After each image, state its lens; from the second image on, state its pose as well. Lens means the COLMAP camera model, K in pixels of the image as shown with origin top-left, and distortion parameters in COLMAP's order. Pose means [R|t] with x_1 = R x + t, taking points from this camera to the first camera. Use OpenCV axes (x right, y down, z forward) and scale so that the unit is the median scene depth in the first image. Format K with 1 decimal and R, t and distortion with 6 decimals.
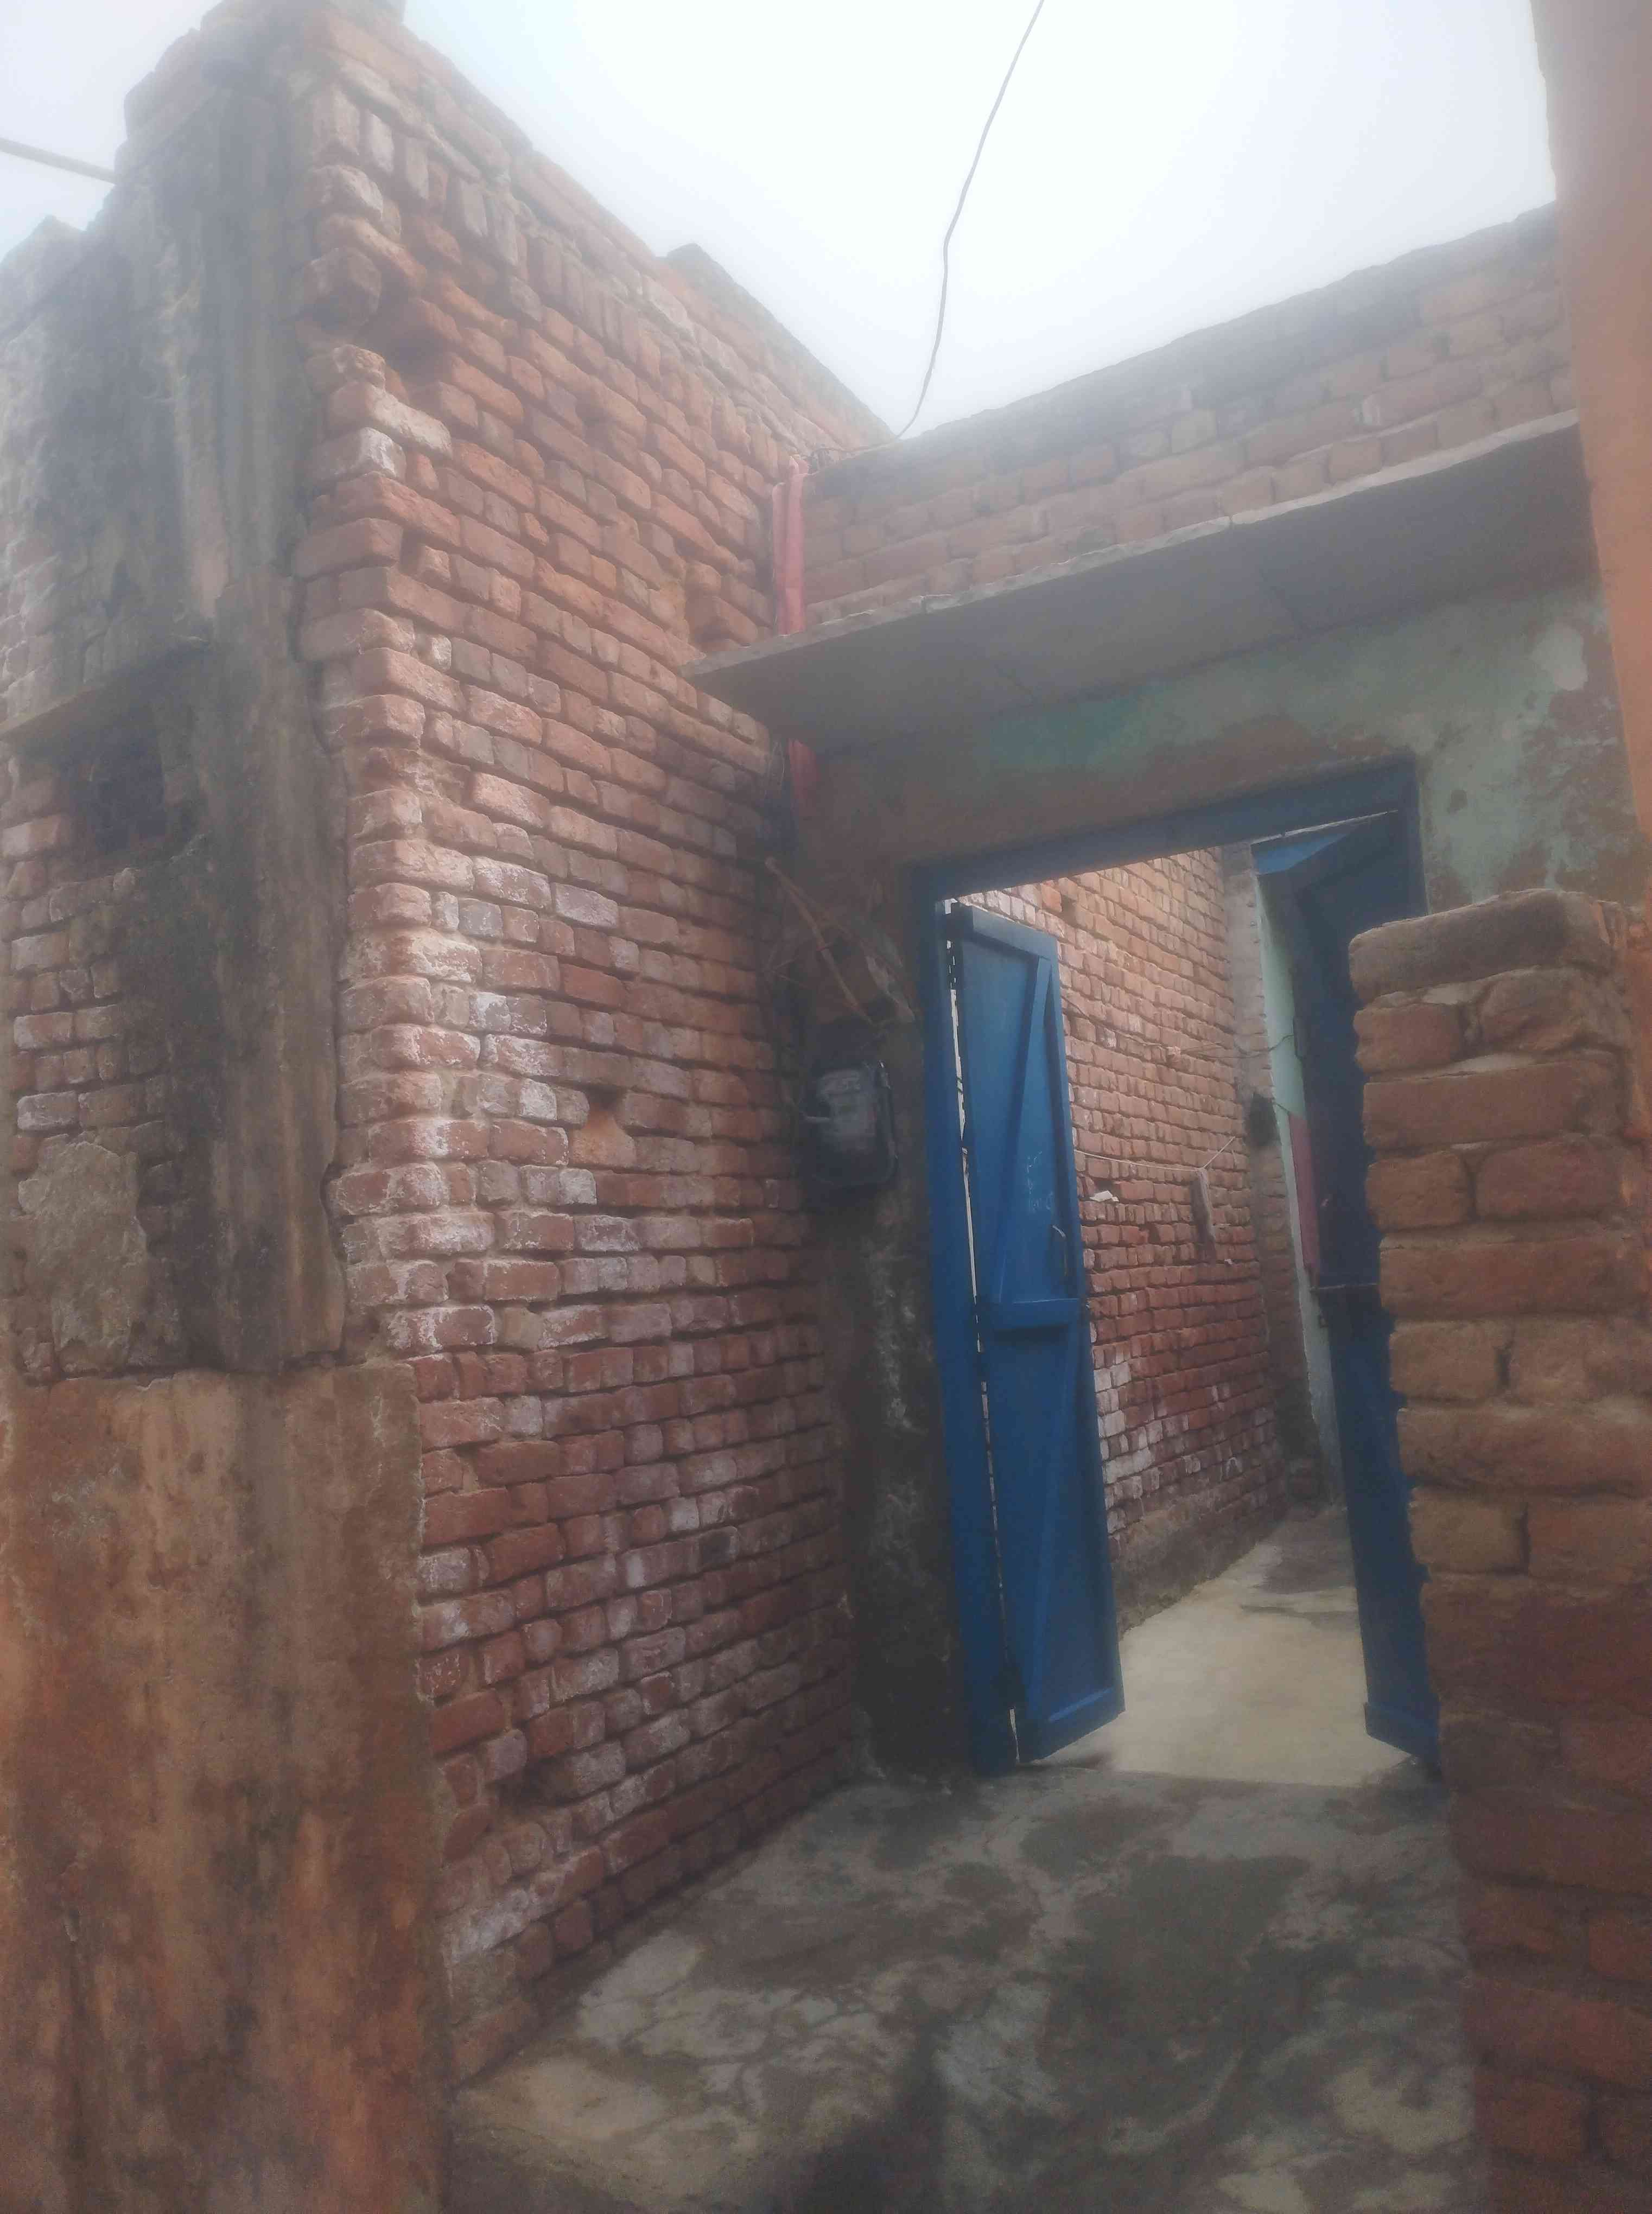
lens RADIAL K [[1816.2, 0, 826.0], [0, 1816.2, 1107.0], [0, 0, 1]] dist [0.108799, -0.114135]
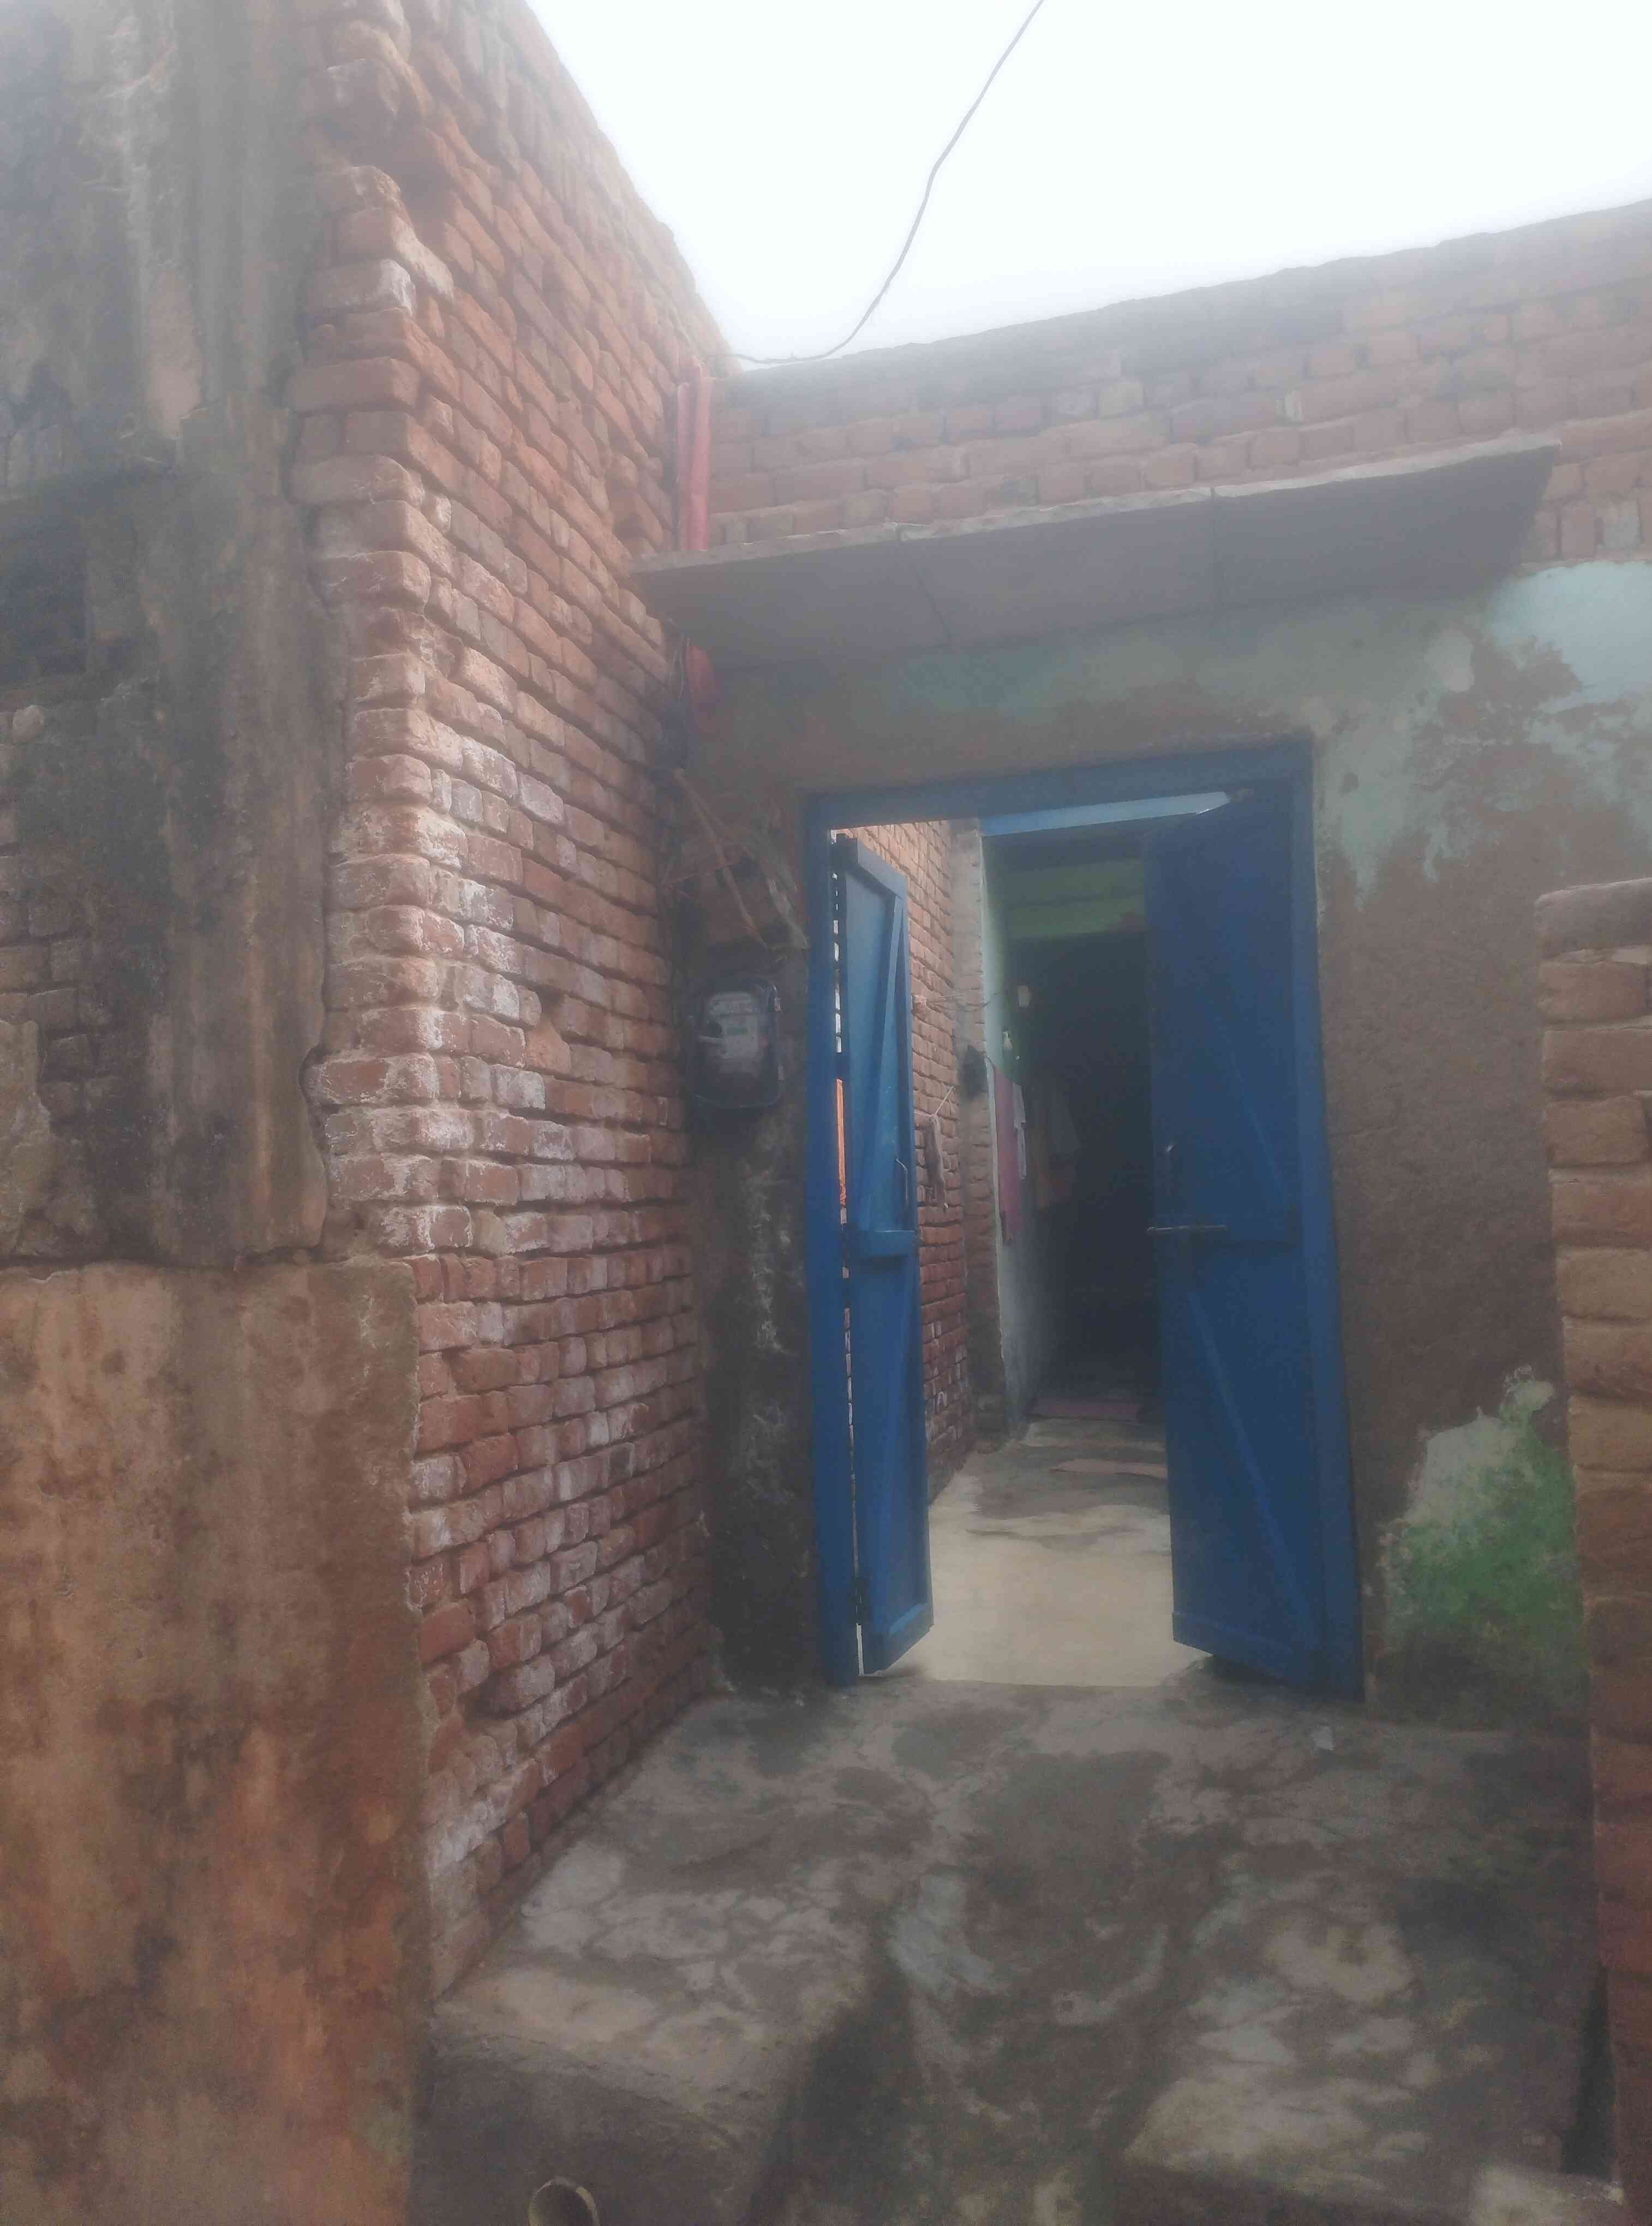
lens RADIAL K [[1824.1, 0, 826.0], [0, 1824.1, 1113.0], [0, 0, 1]] dist [0.100097, -0.100938]
pose [[0.968022, 0.057586, 0.244166, -0.226016], [-0.065895, 0.997488, 0.025994, 0.020665], [-0.242056, -0.041252, 0.969385, 0.020477]]
